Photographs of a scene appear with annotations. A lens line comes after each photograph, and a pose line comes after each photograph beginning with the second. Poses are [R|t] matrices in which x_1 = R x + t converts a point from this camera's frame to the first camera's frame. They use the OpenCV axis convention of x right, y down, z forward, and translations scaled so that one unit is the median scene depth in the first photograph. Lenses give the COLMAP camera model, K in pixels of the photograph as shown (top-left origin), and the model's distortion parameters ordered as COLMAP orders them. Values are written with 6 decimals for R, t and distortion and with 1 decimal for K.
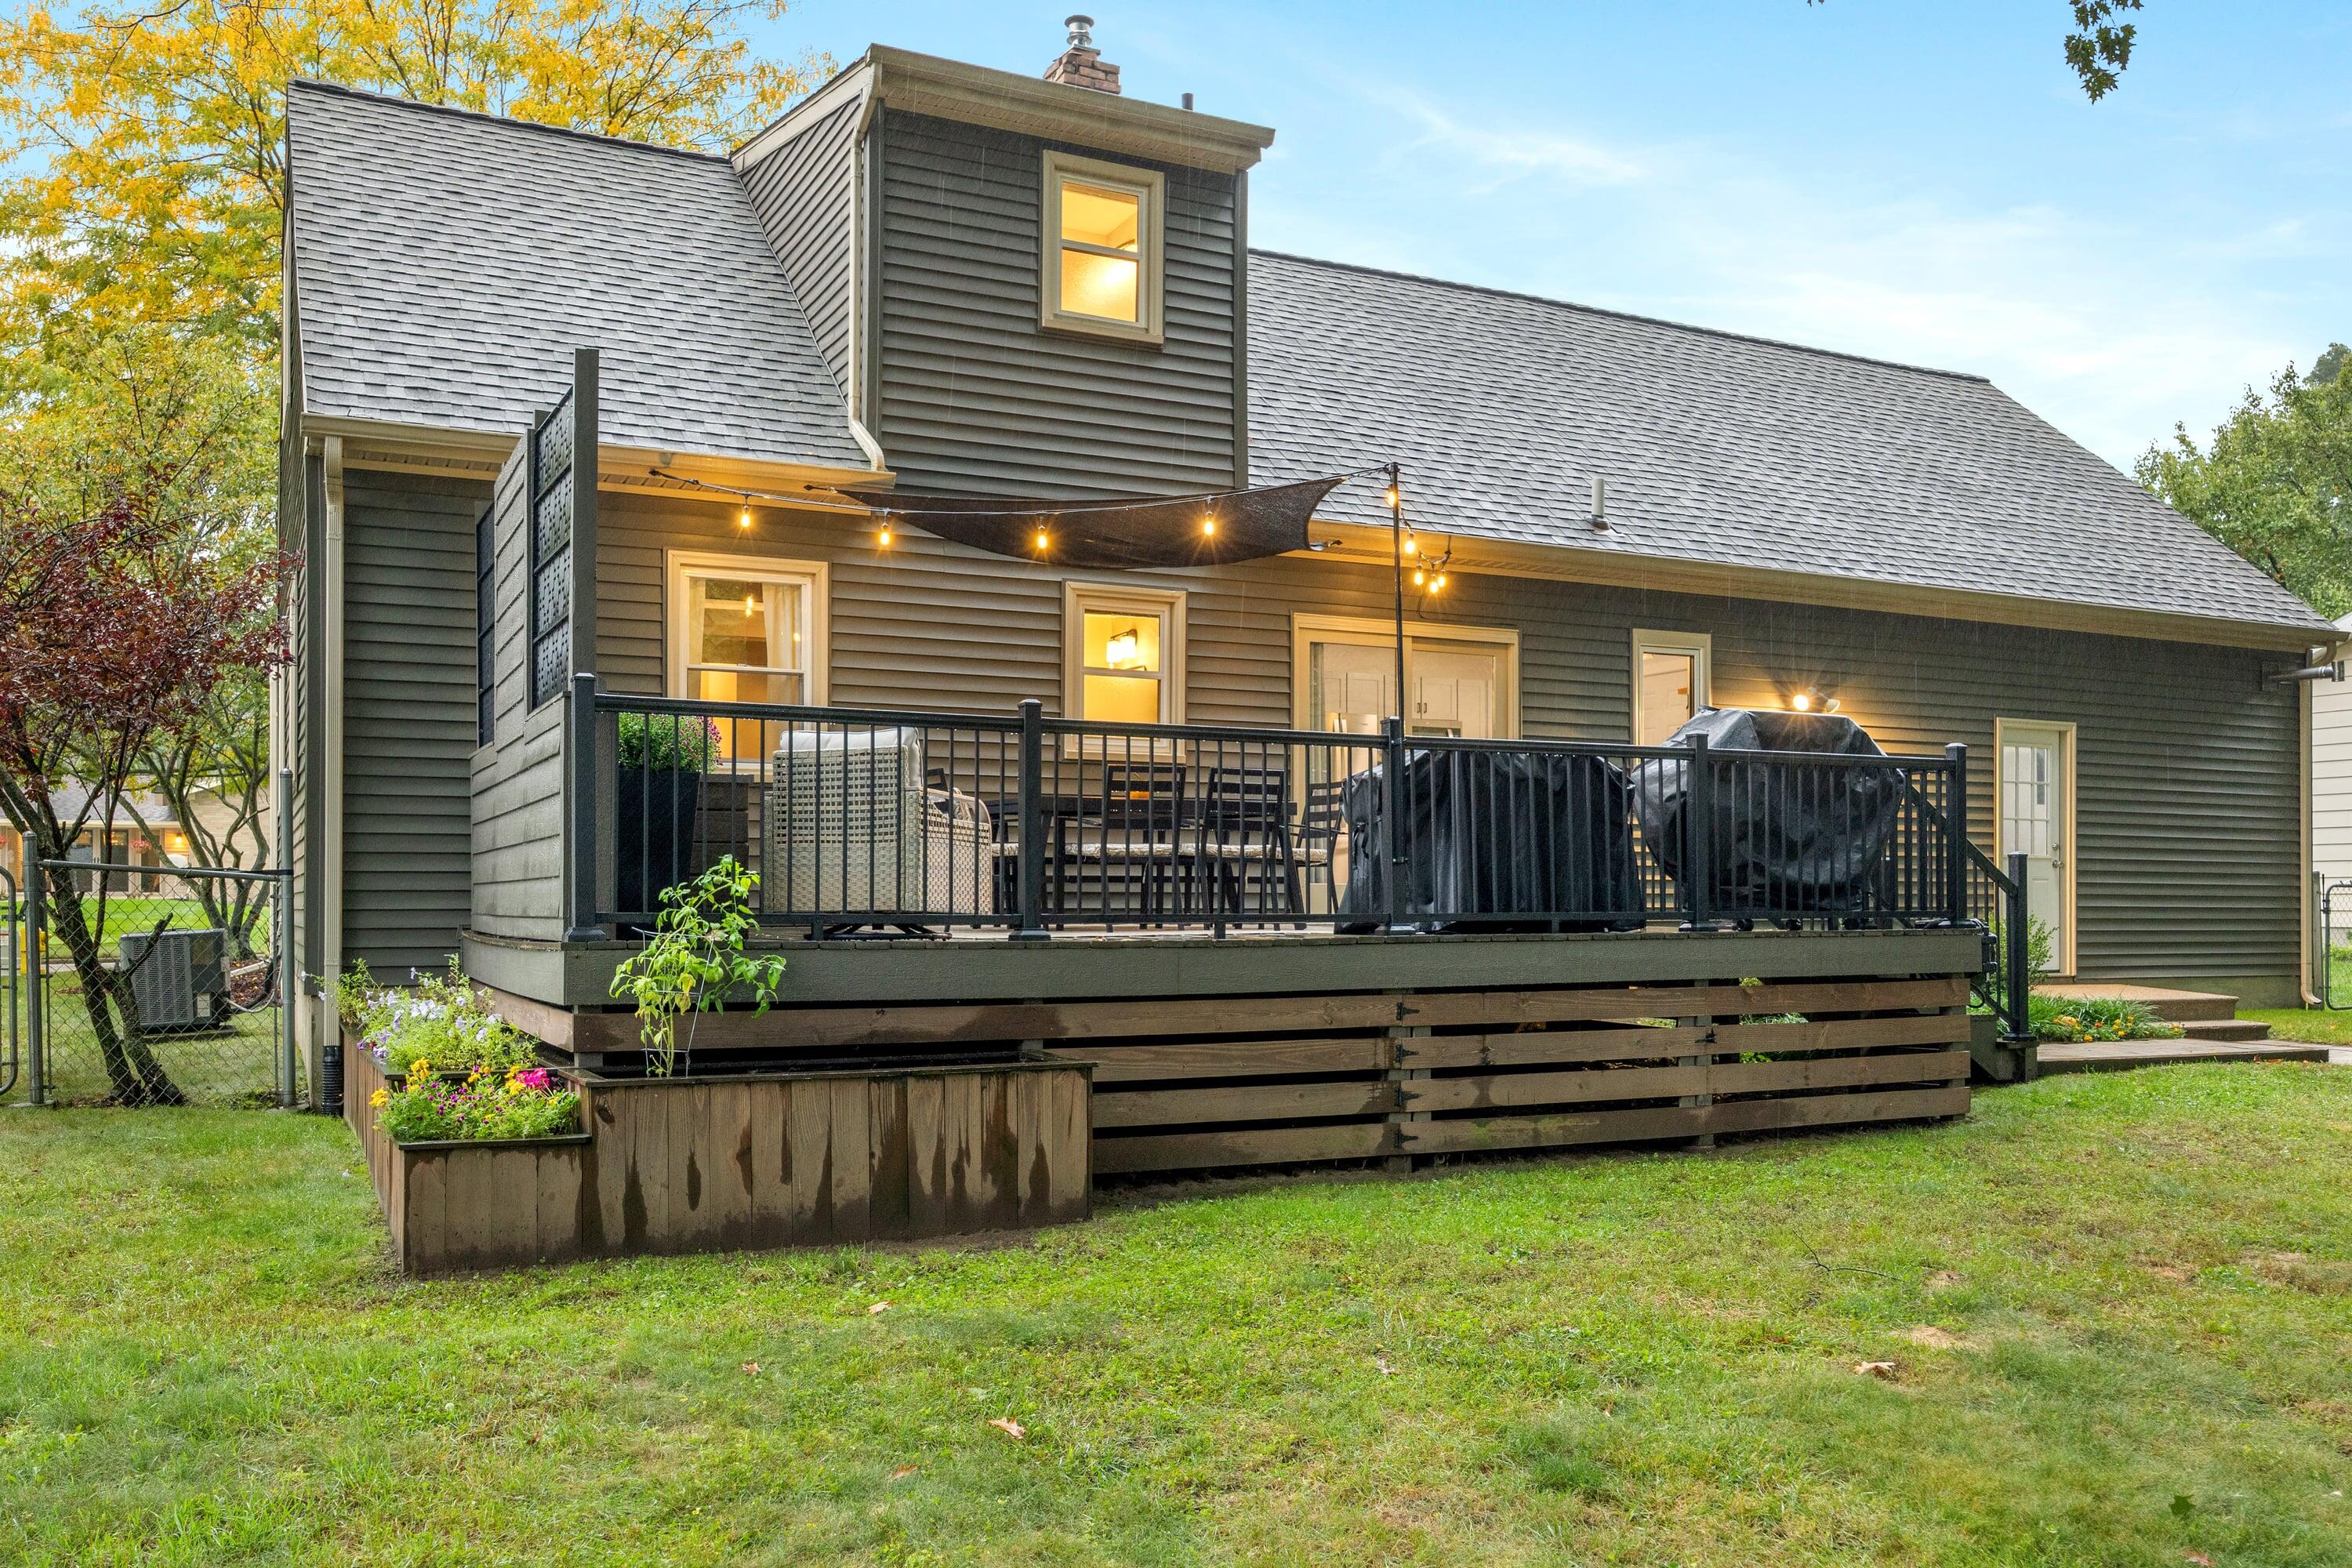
lens RADIAL K [[1922.4, 0, 1165.3], [0, 1922.4, 879.6], [0, 0, 1]] dist [-0.005569, -0.000788]
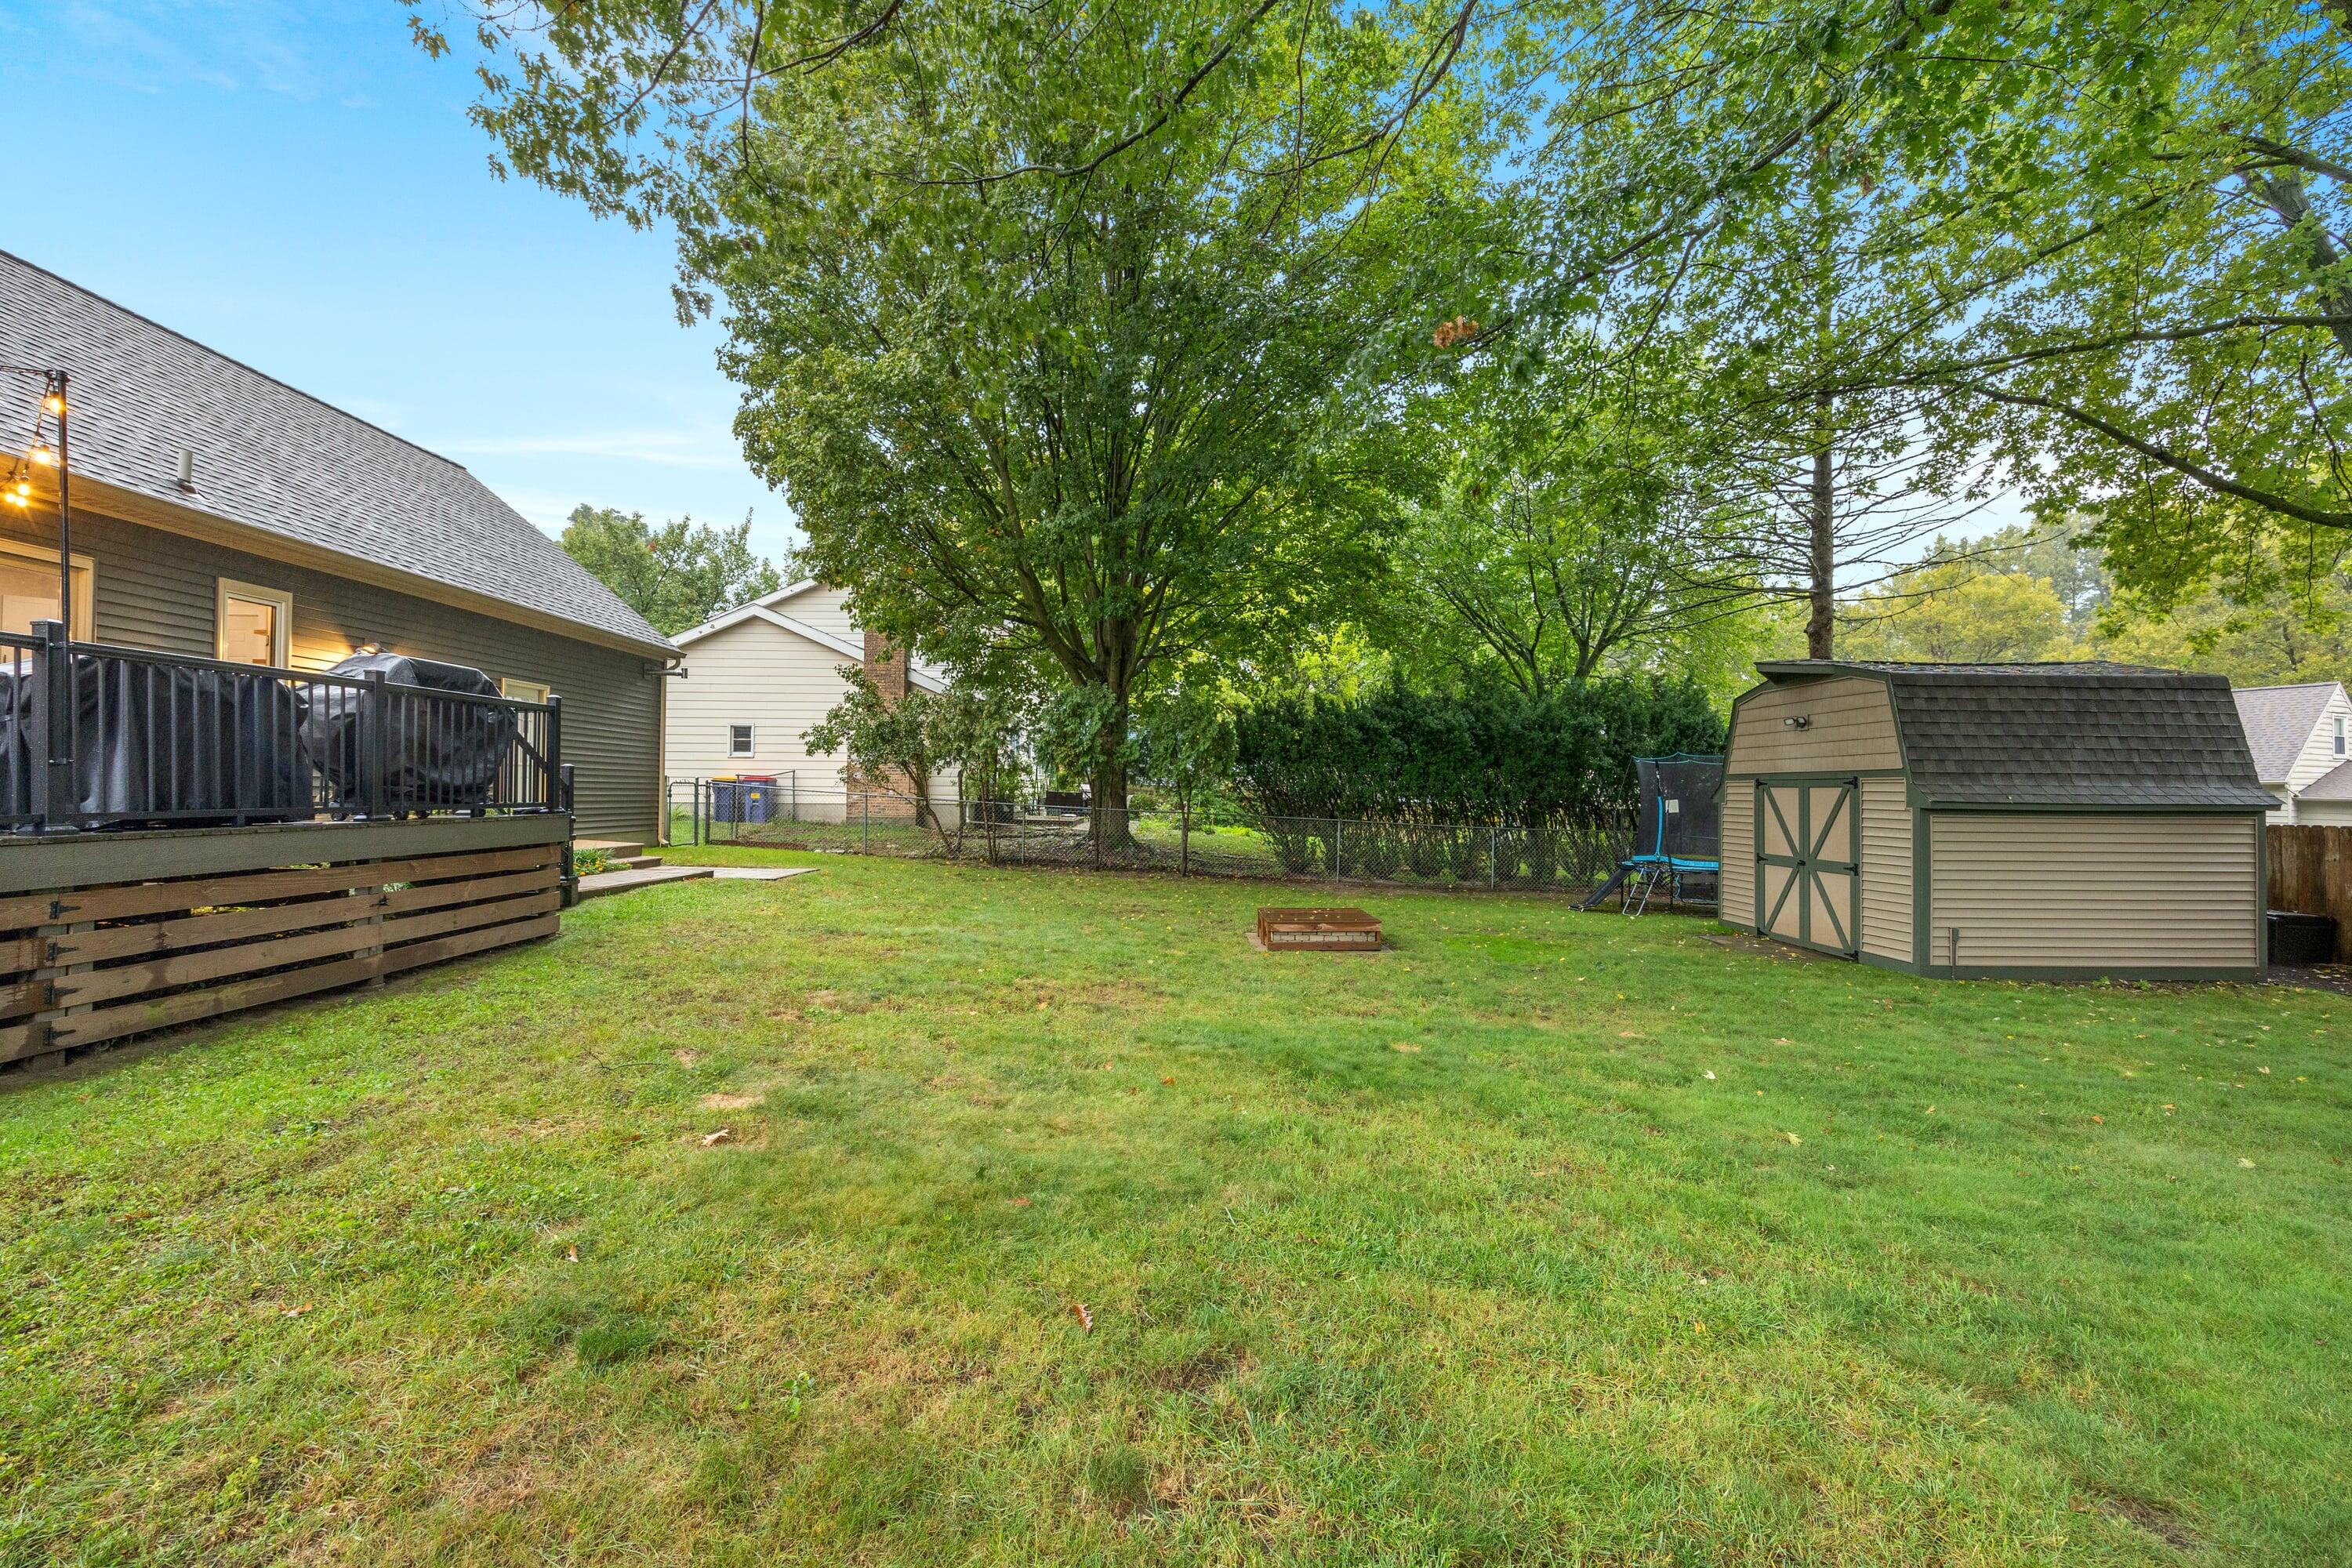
lens RADIAL K [[940.3, 0, 1192.7], [0, 940.3, 774.5], [0, 0, 1]] dist [-0.004439, -0.000929]
pose [[0.413885, 0.018554, 0.910140, -0.074909], [-0.019590, 0.999742, -0.011471, -0.008873], [-0.910119, -0.013082, 0.414141, 0.237986]]
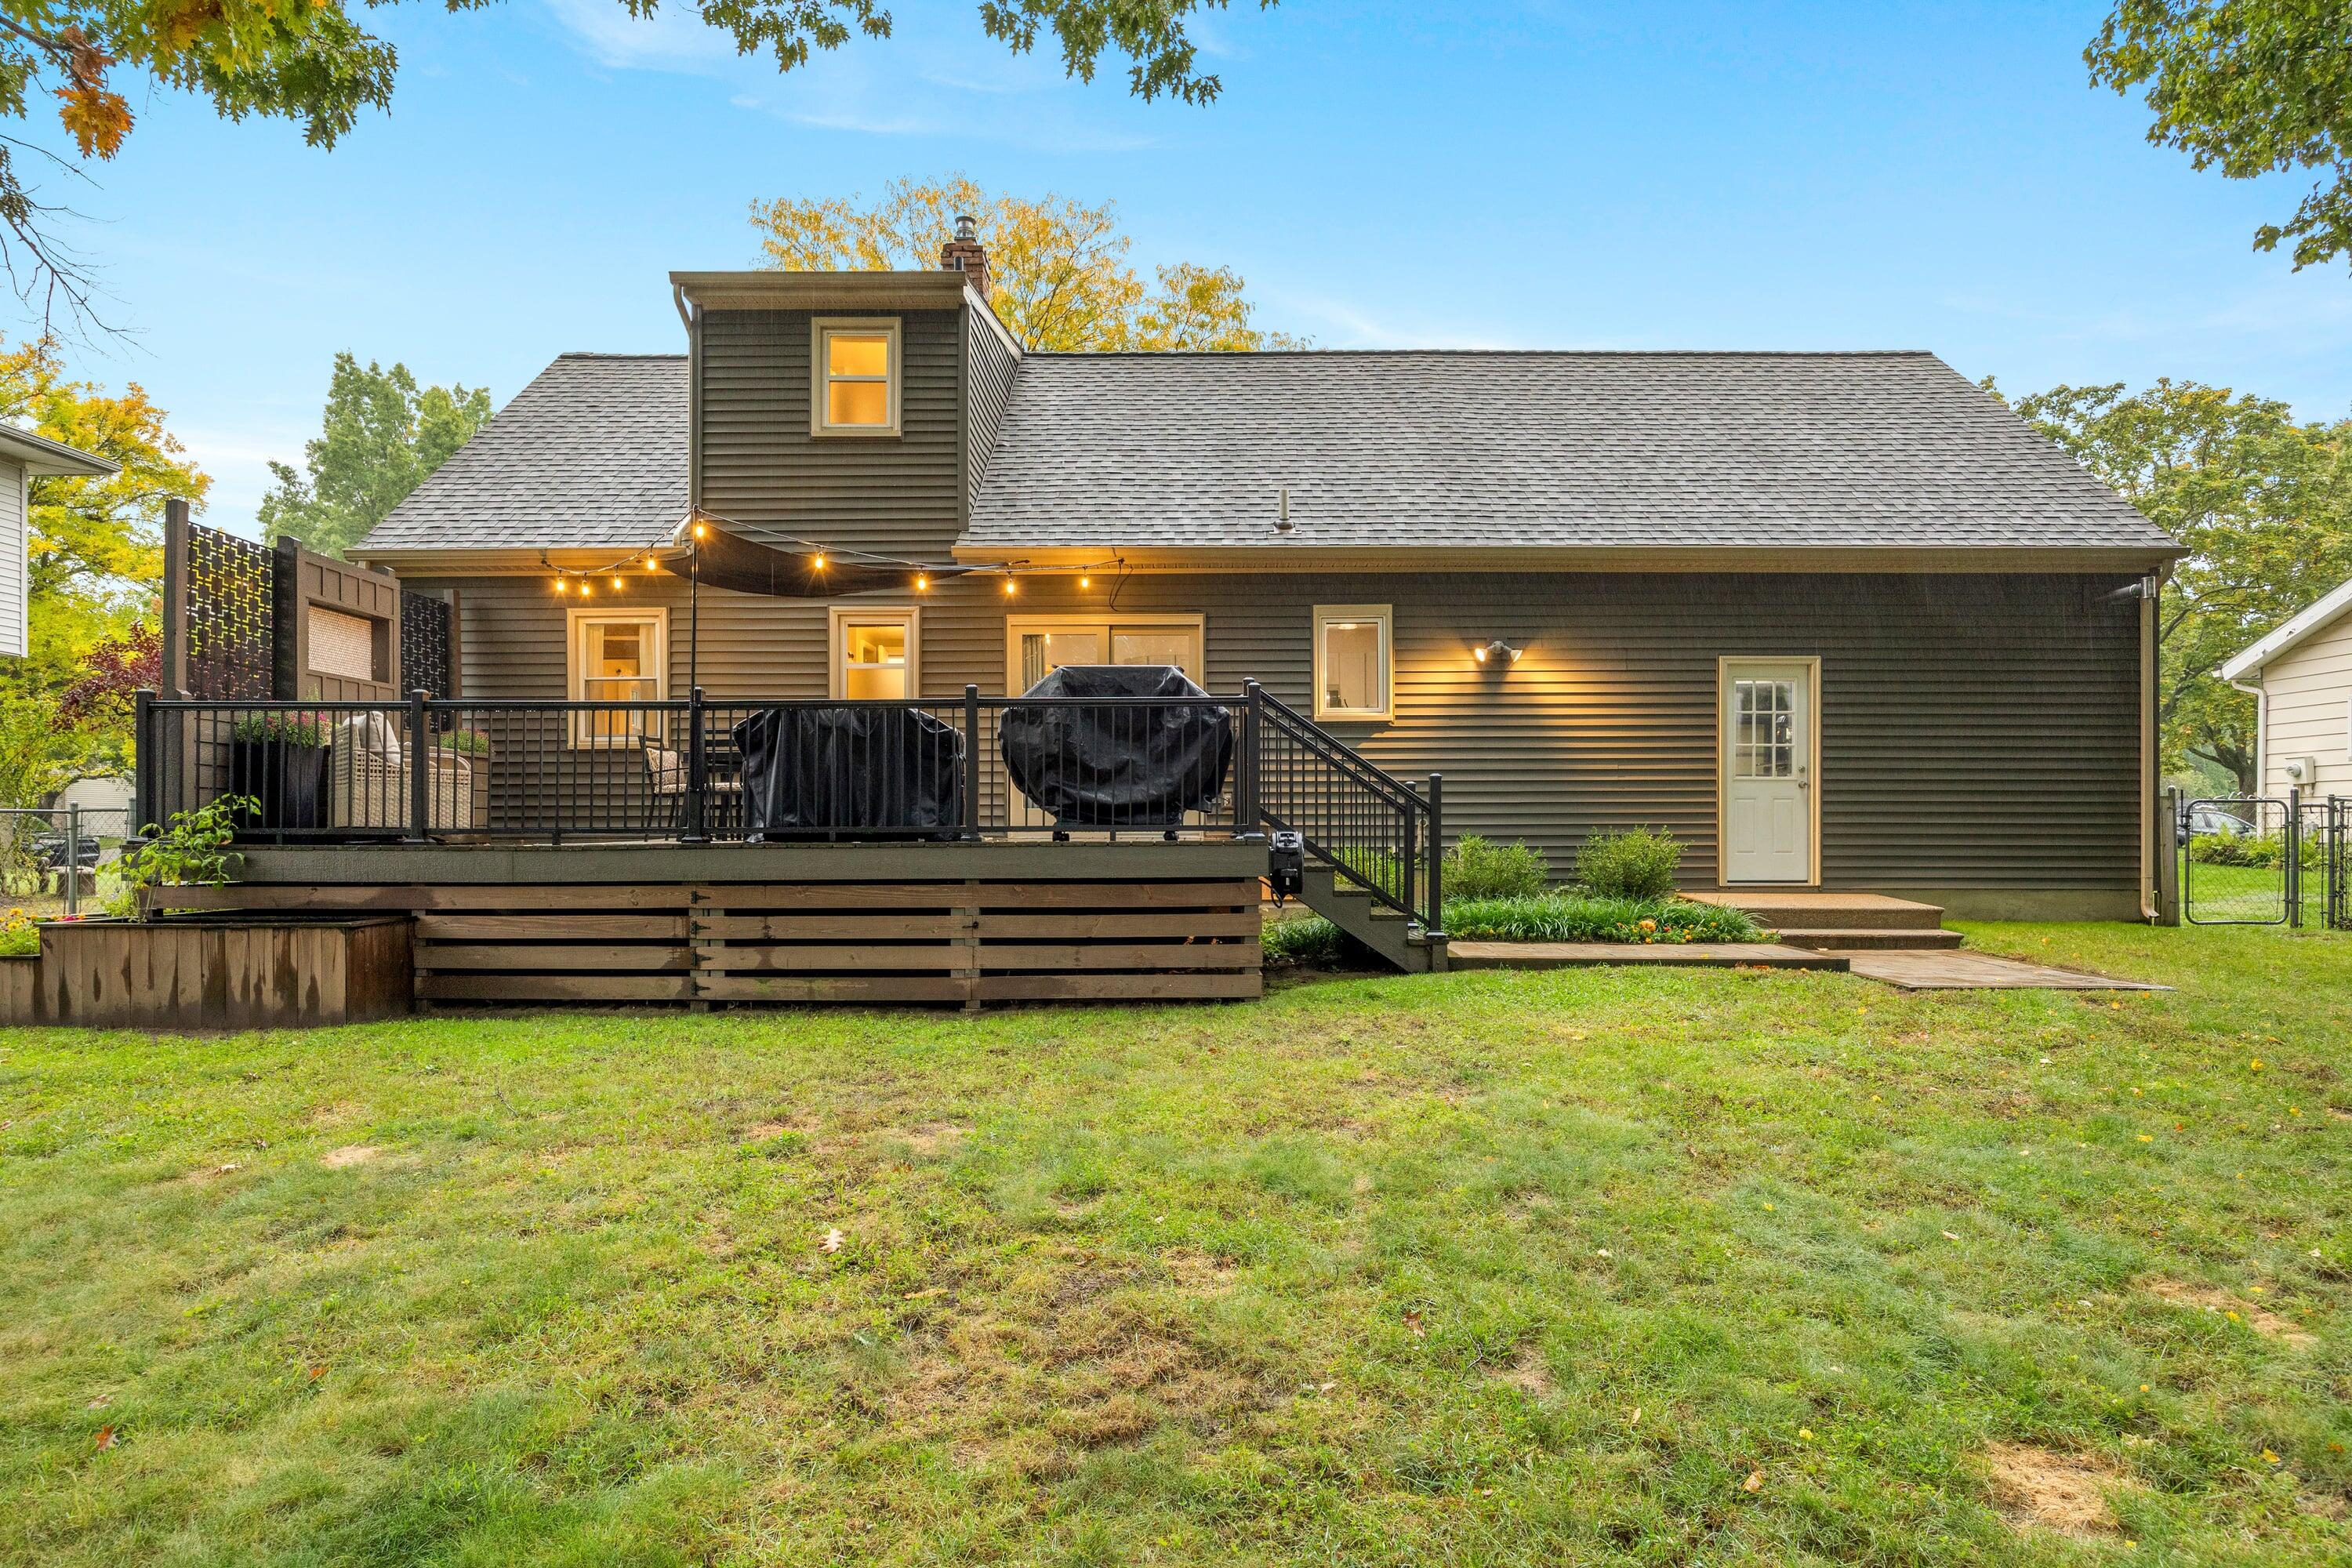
lens RADIAL K [[1259.2, 0, 1178.7], [0, 1259.2, 834.6], [0, 0, 1]] dist [-0.008873, -0.001044]
pose [[0.892012, -0.000925, -0.452011, 0.813533], [0.008867, 0.999841, 0.015452, 0.010904], [0.451925, -0.017792, 0.891879, 0.325944]]
